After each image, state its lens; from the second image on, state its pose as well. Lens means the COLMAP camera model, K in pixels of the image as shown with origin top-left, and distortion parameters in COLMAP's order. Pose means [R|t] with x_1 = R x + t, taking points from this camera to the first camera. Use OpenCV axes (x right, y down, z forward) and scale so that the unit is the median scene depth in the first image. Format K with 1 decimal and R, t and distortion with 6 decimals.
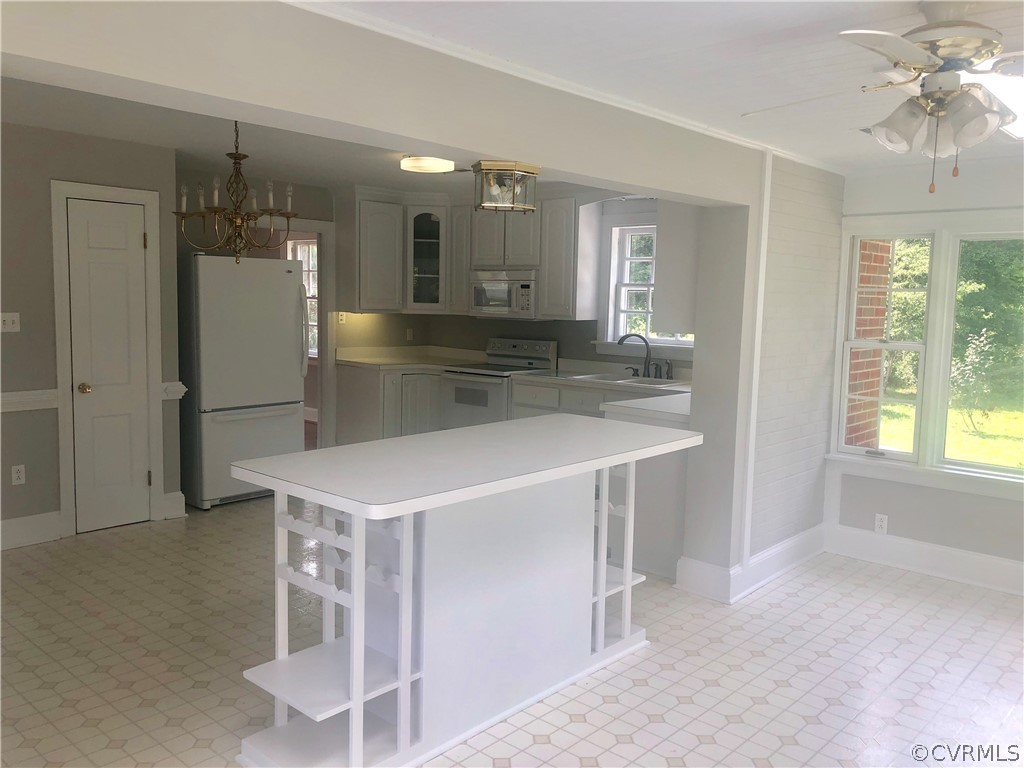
lens RADIAL K [[840.7, 0, 493.3], [0, 840.7, 376.1], [0, 0, 1]] dist [0.051007, -0.065943]
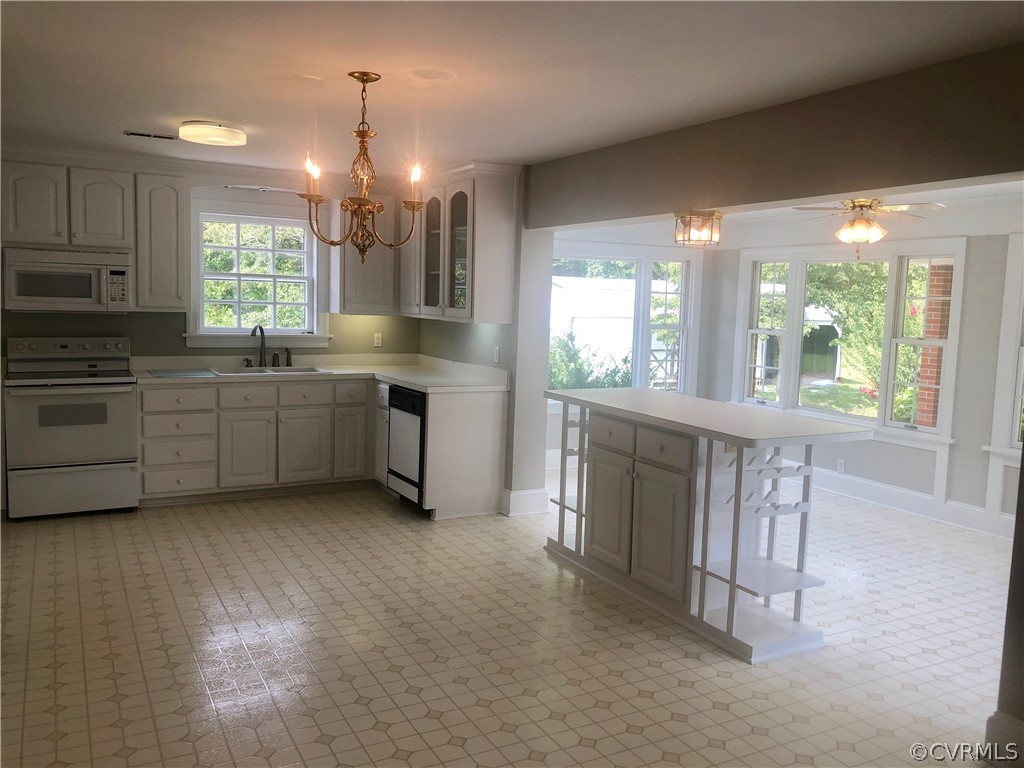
lens RADIAL K [[840.7, 0, 515.0], [0, 840.7, 382.8], [0, 0, 1]] dist [0.051007, -0.065943]
pose [[0.331048, -0.110725, 0.937095, -0.840097], [0.067131, 0.993339, 0.093655, -0.068245], [-0.941223, 0.031904, 0.336276, 0.470509]]
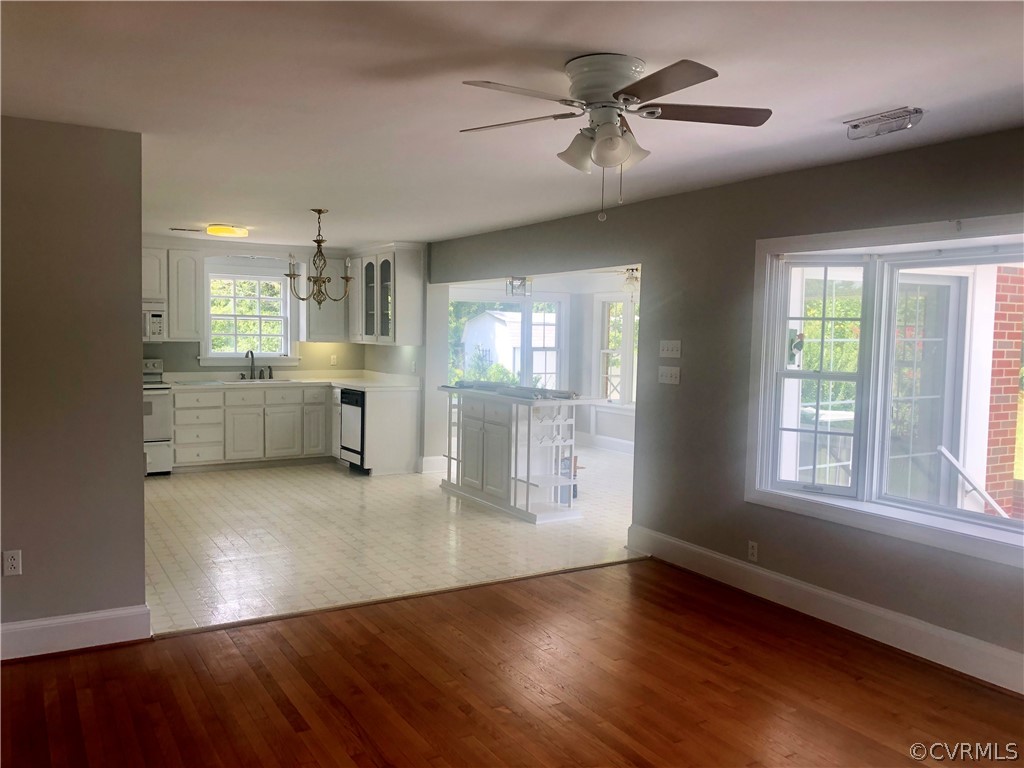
lens RADIAL K [[840.7, 0, 516.0], [0, 840.7, 395.1], [0, 0, 1]] dist [0.051007, -0.065943]
pose [[0.291246, -0.091500, 0.952262, -1.351155], [0.080702, 0.994217, 0.070849, -0.047782], [-0.953238, 0.056215, 0.296946, 0.169719]]
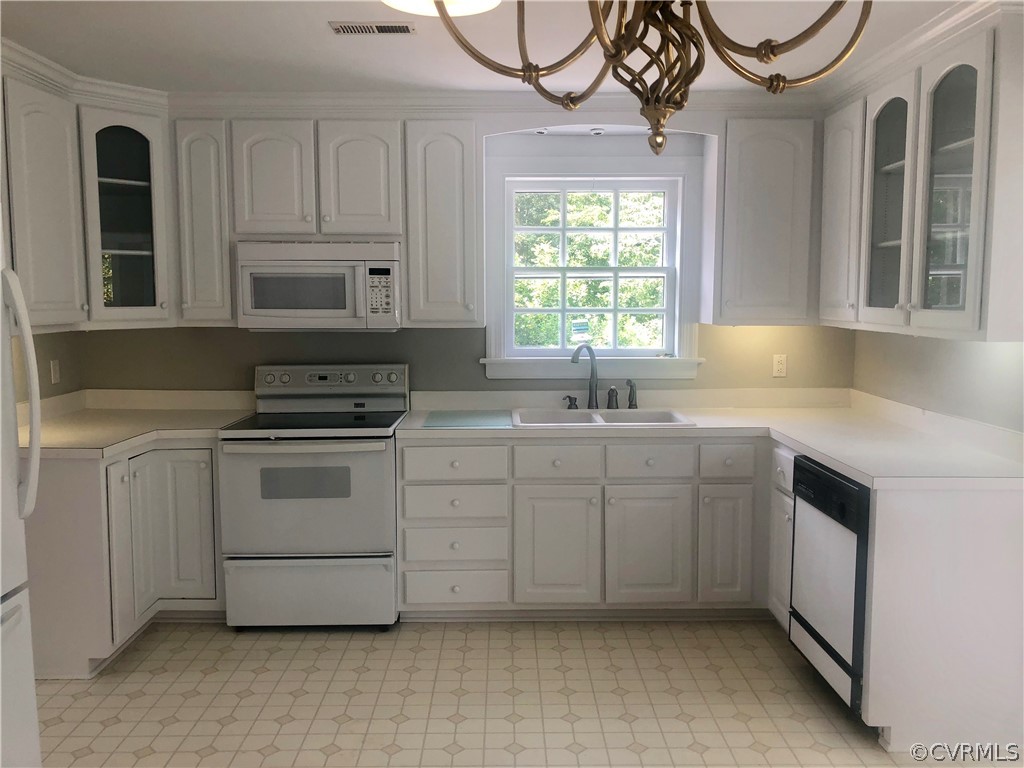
lens RADIAL K [[840.7, 0, 514.0], [0, 840.7, 376.7], [0, 0, 1]] dist [0.051007, -0.065943]
pose [[0.731729, -0.090476, 0.675564, -0.378464], [0.083957, 0.995567, 0.042396, -0.070770], [-0.676406, 0.025696, 0.736081, 0.702988]]
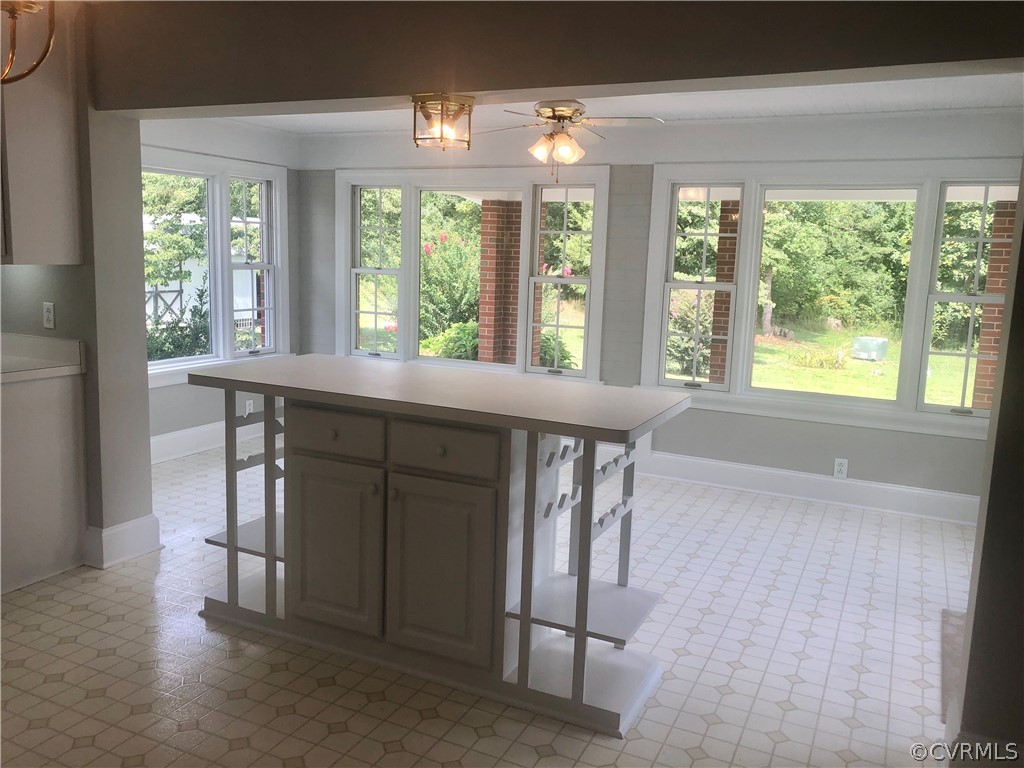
lens RADIAL K [[840.7, 0, 516.5], [0, 840.7, 380.8], [0, 0, 1]] dist [0.051007, -0.065943]
pose [[-0.286189, -0.179693, 0.941173, -0.567048], [0.052203, 0.977874, 0.202574, -0.071549], [-0.956750, 0.107107, -0.270476, 0.699925]]
